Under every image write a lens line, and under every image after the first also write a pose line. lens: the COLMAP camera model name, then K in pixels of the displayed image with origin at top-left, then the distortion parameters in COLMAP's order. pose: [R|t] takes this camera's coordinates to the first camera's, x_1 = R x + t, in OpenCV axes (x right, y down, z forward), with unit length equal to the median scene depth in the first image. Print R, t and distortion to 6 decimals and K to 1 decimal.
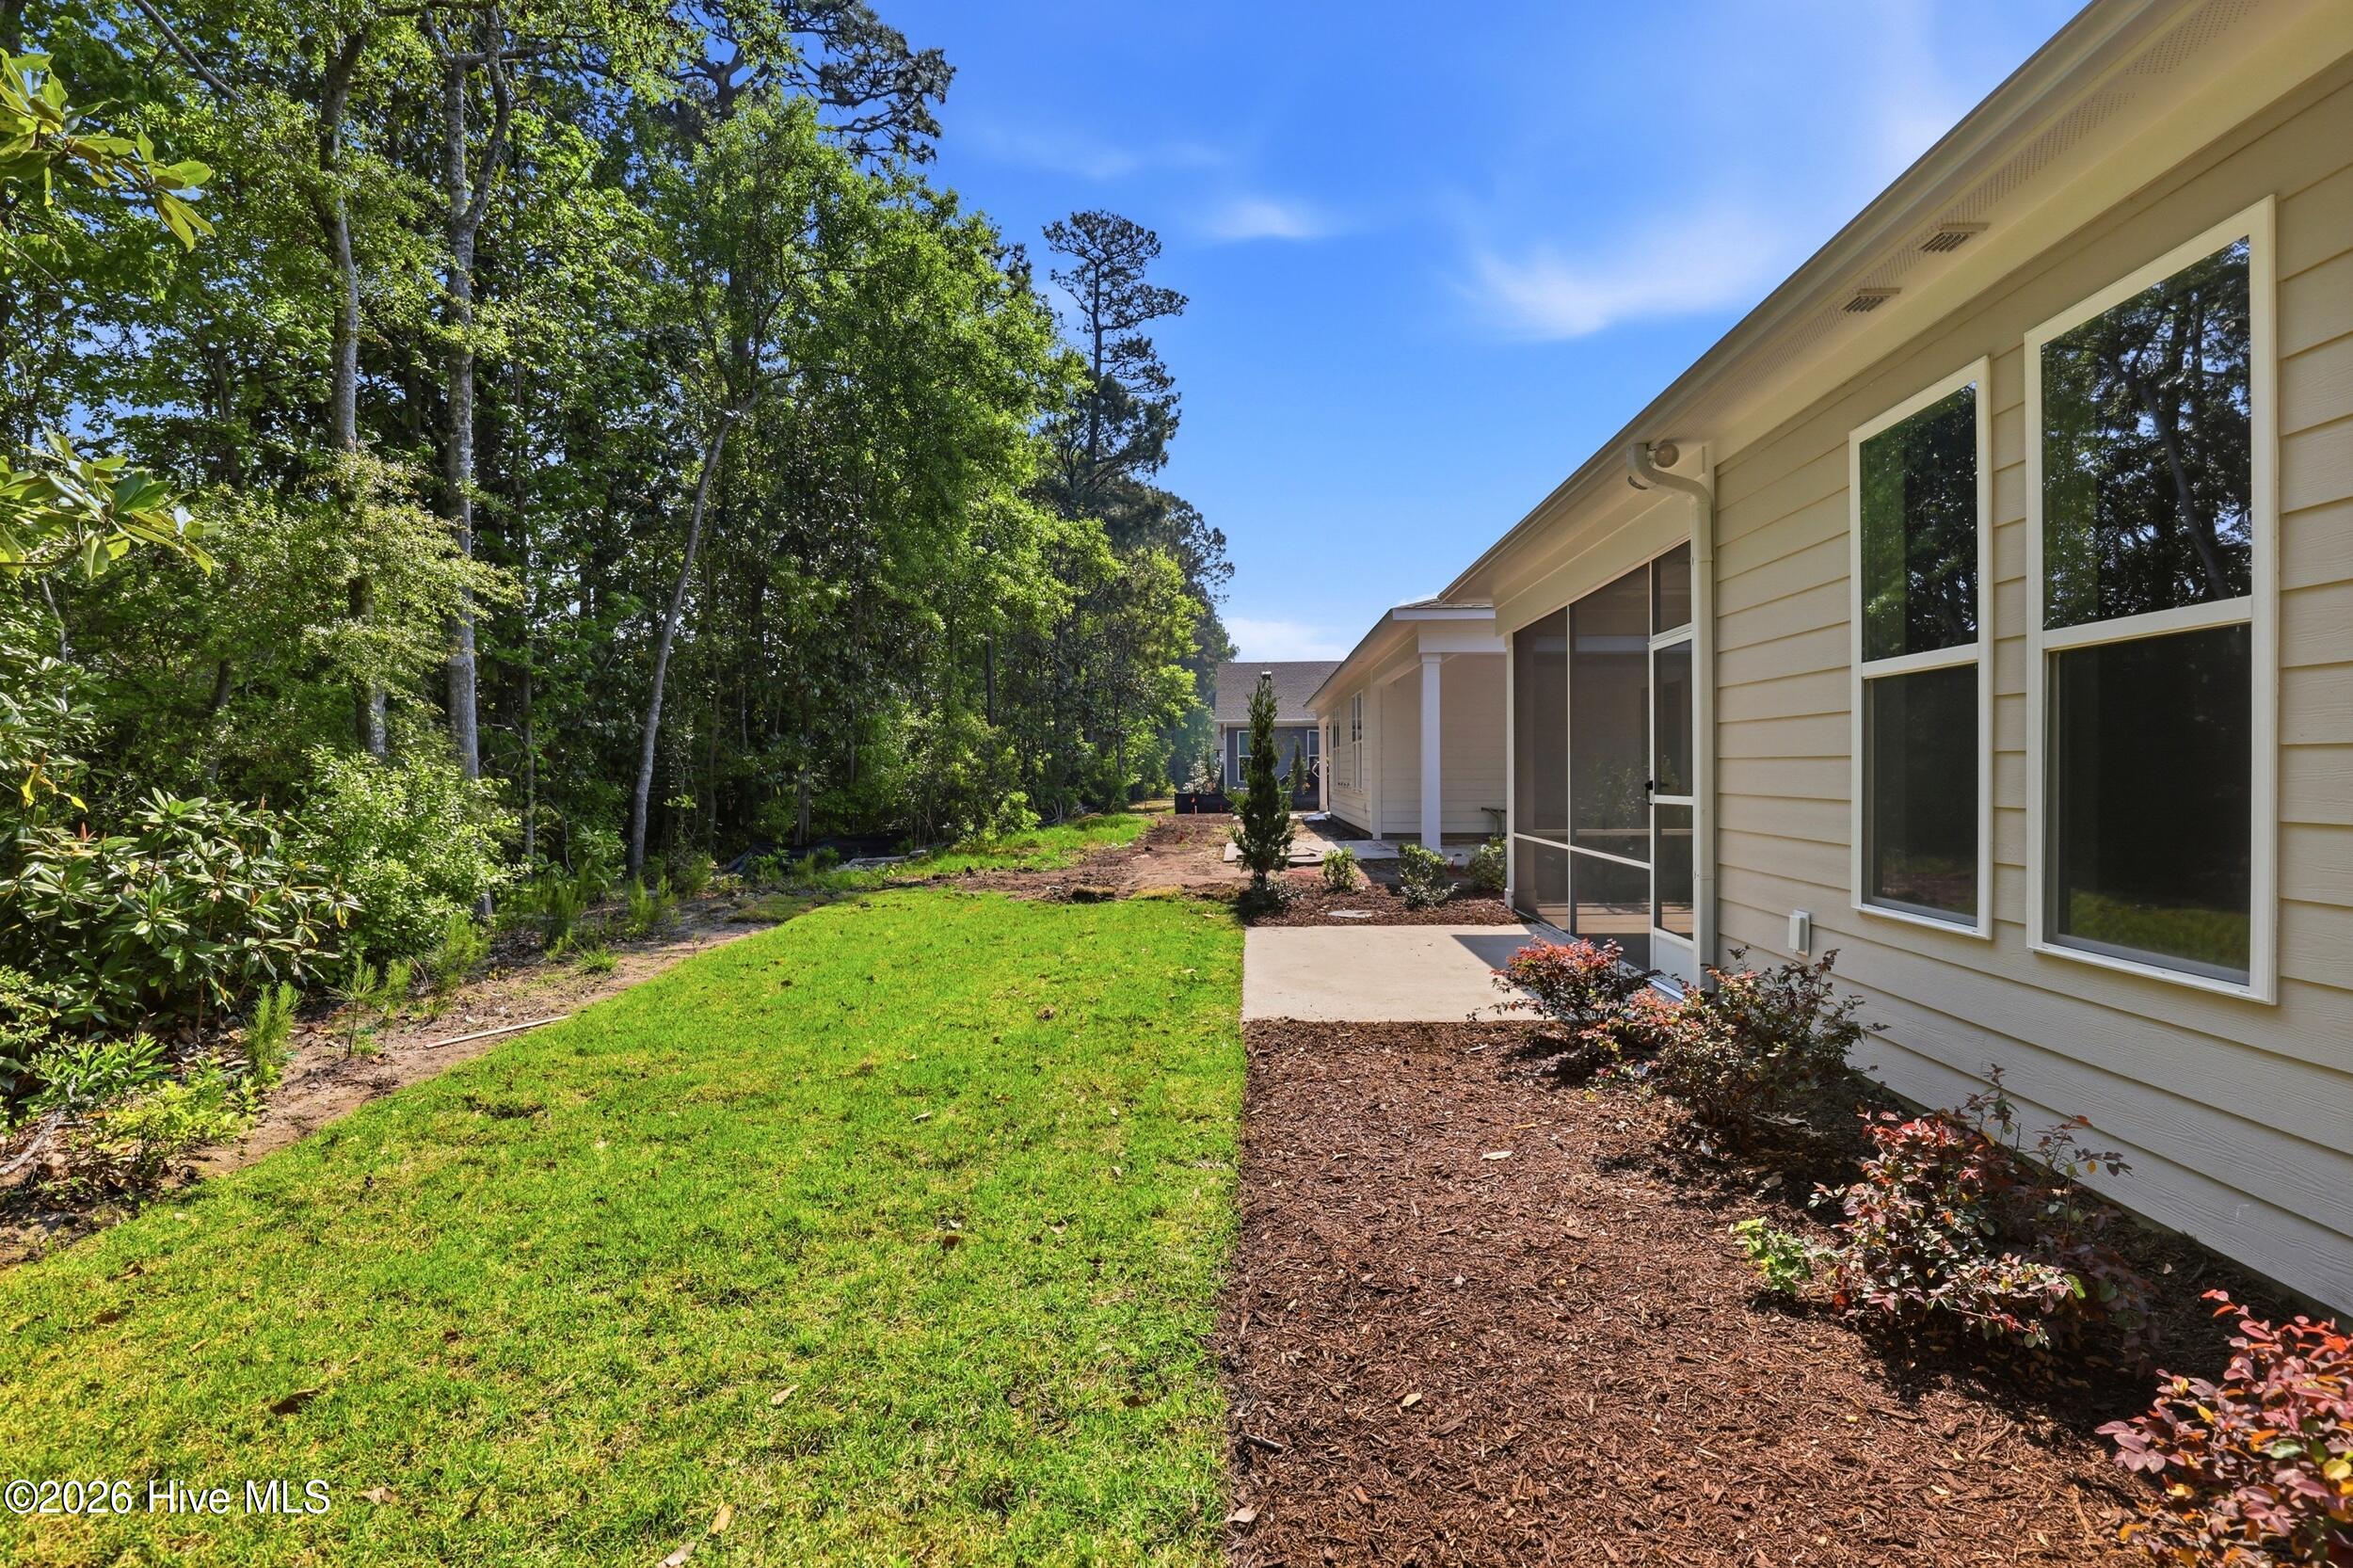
lens RADIAL K [[1088.7, 0, 1176.5], [0, 1088.7, 784.0], [0, 0, 1]] dist [-0.028972, 0.000245]
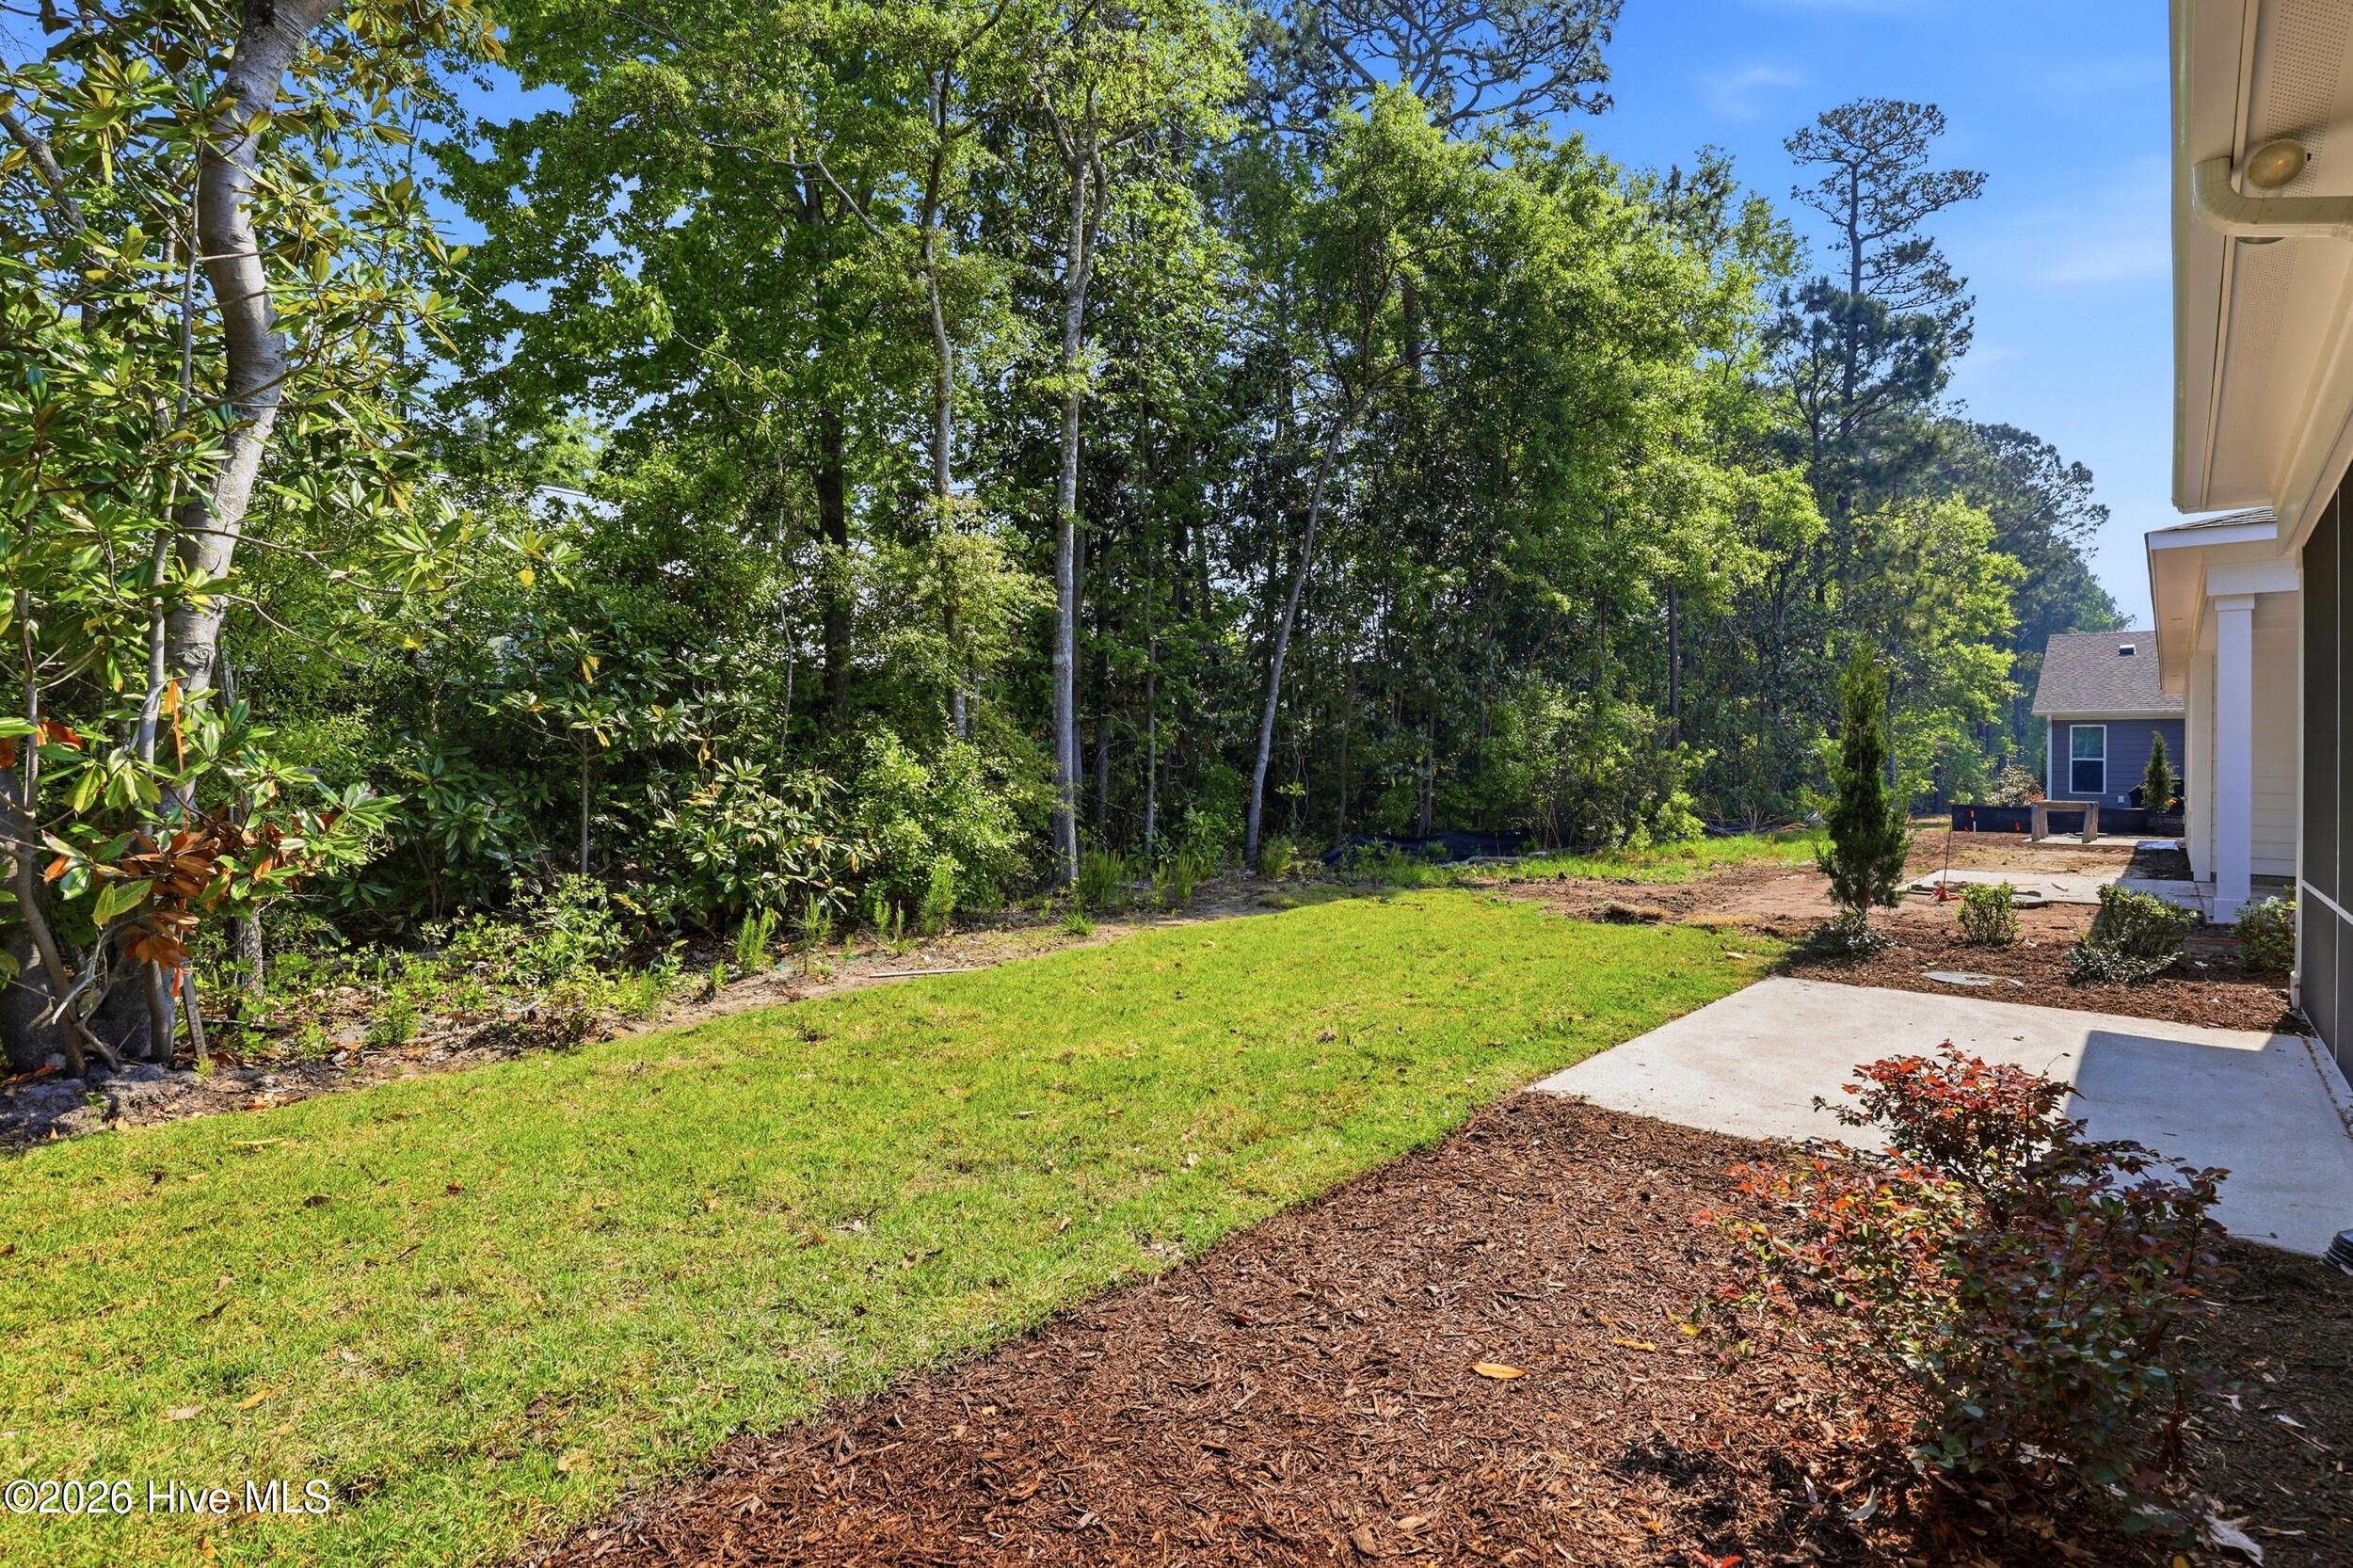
lens RADIAL K [[1102.2, 0, 1176.8], [0, 1102.2, 757.3], [0, 0, 1]] dist [-0.025063, 0.000479]
pose [[0.777747, 0.015630, -0.628384, 0.244230], [-0.030127, 0.999469, -0.012427, 0.003847], [0.627856, 0.028596, 0.777804, 0.178821]]
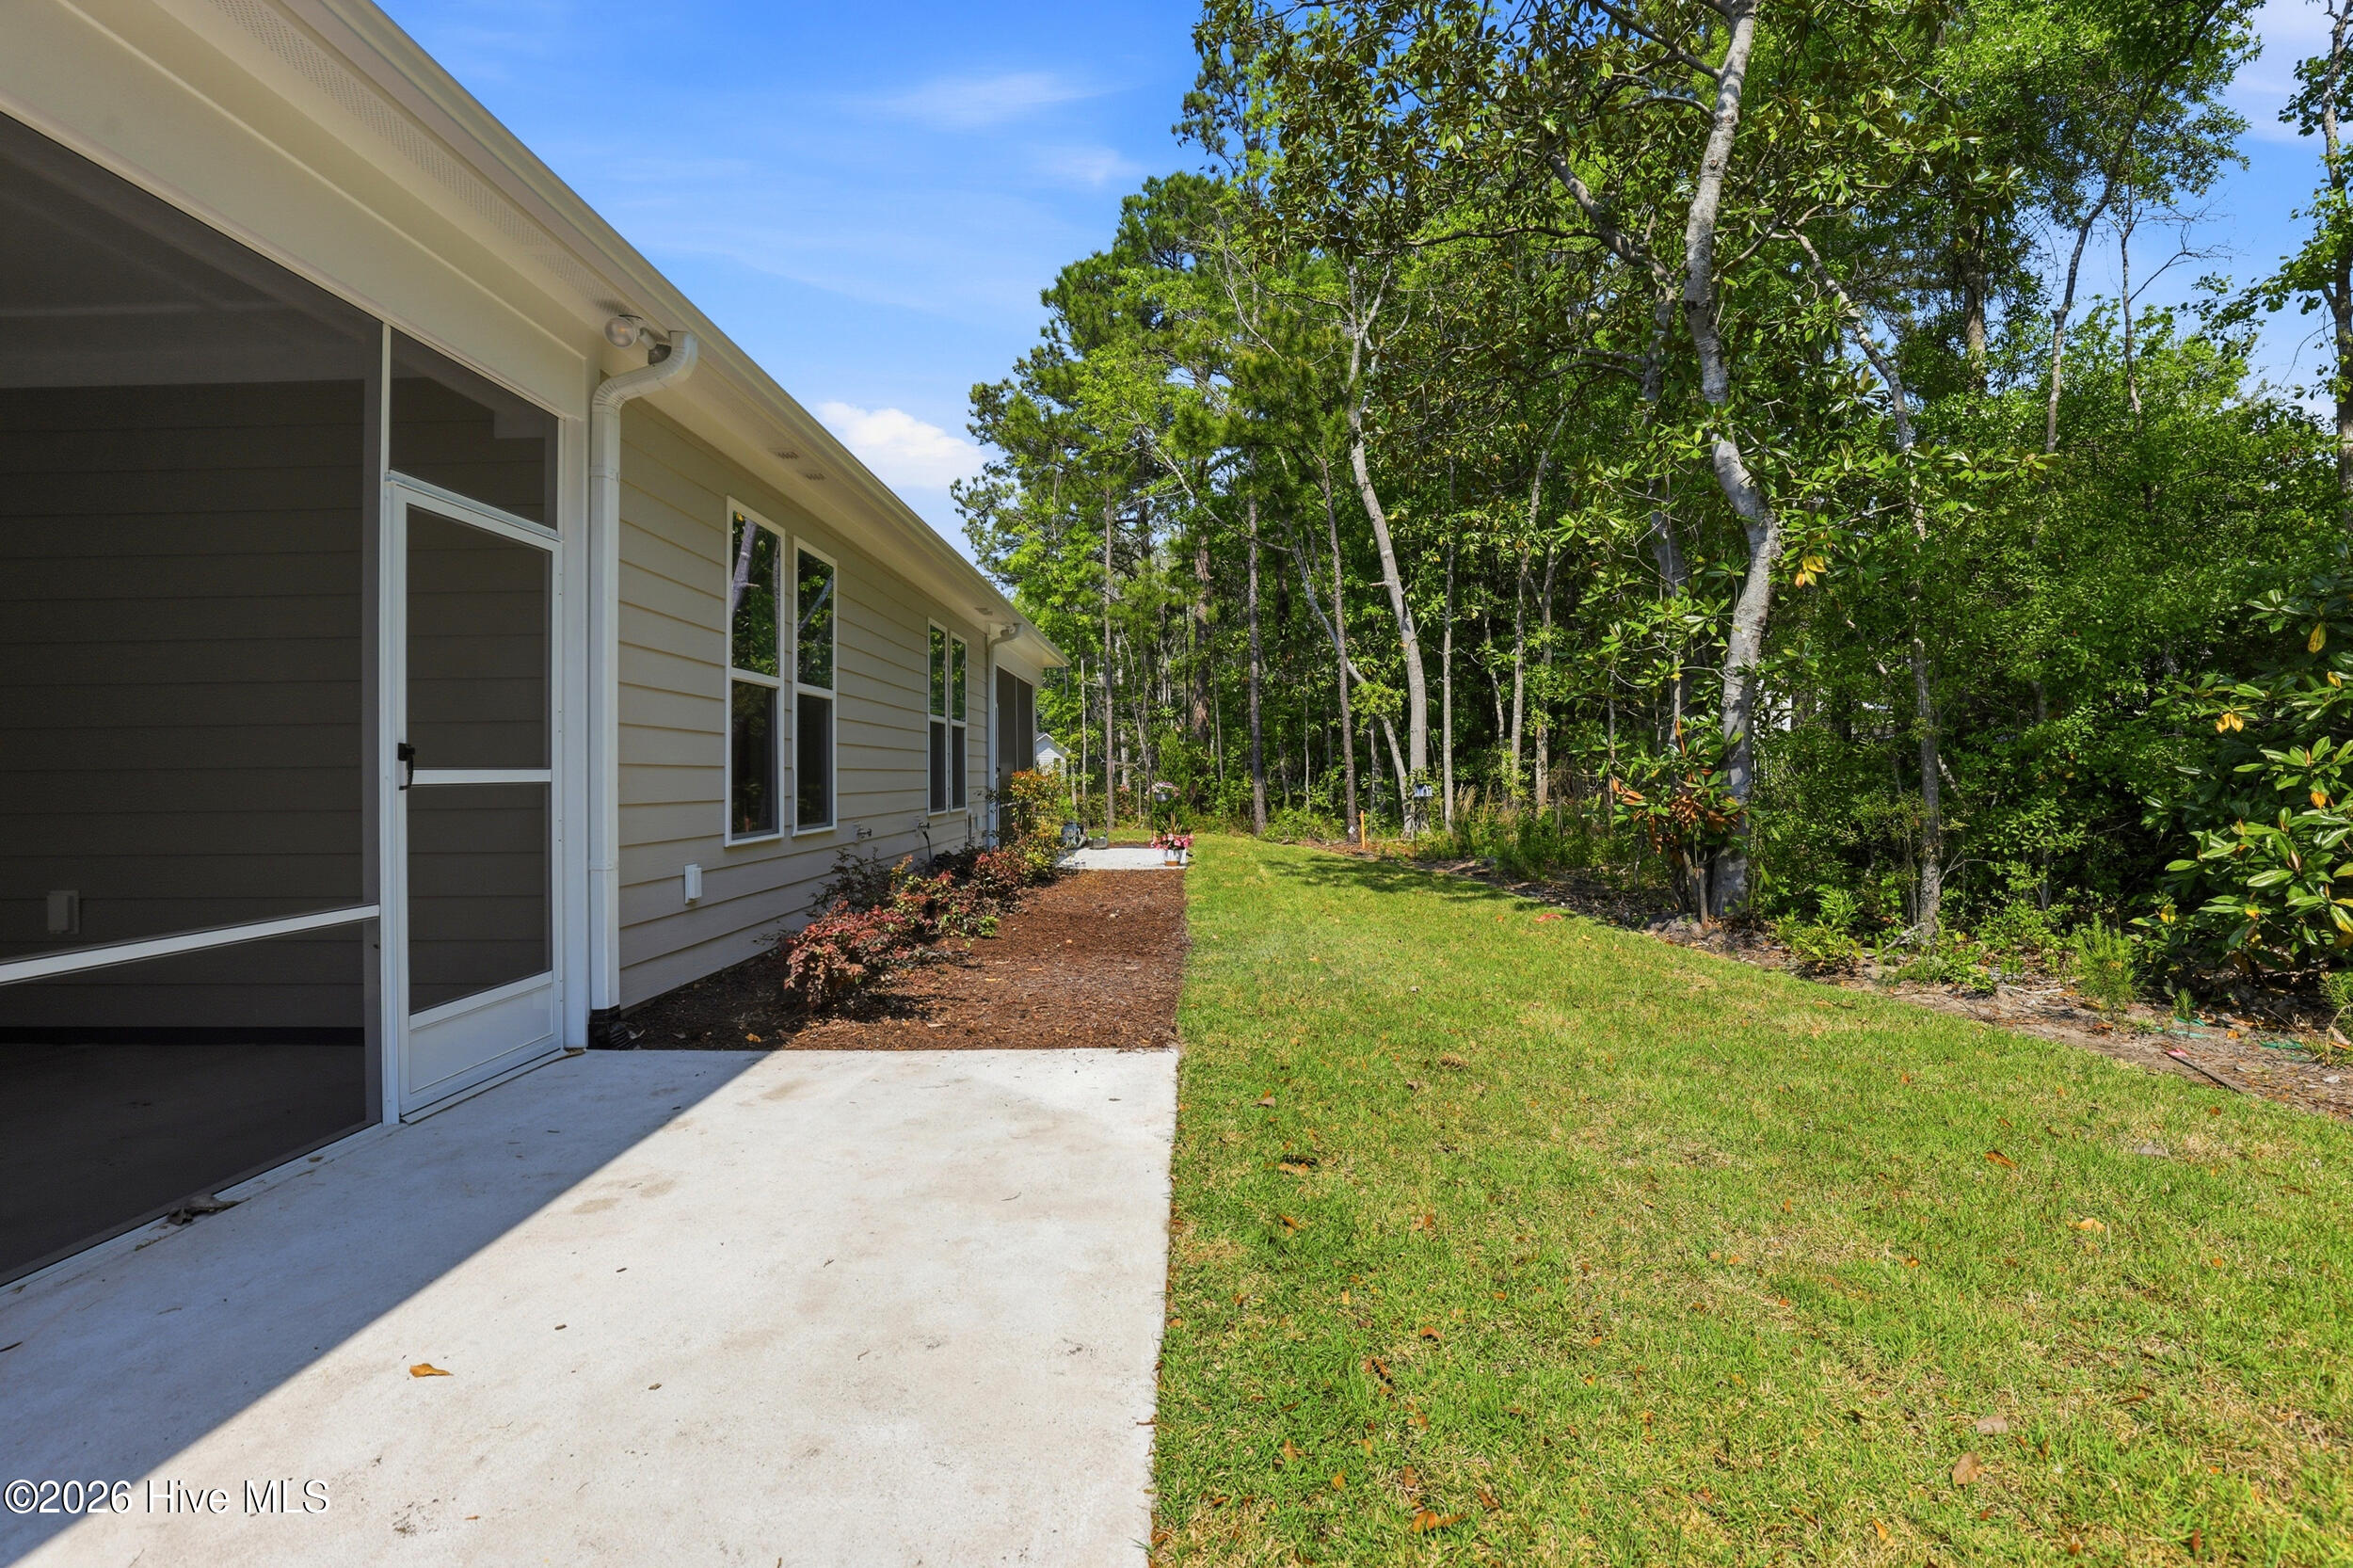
lens RADIAL K [[1087.3, 0, 1192.2], [0, 1087.3, 765.7], [0, 0, 1]] dist [-0.029439, 0.000593]
pose [[-0.998214, 0.010075, -0.058876, 0.063446], [0.009896, 0.999945, 0.003346, 0.007848], [0.058906, 0.002757, -0.998260, 1.229774]]
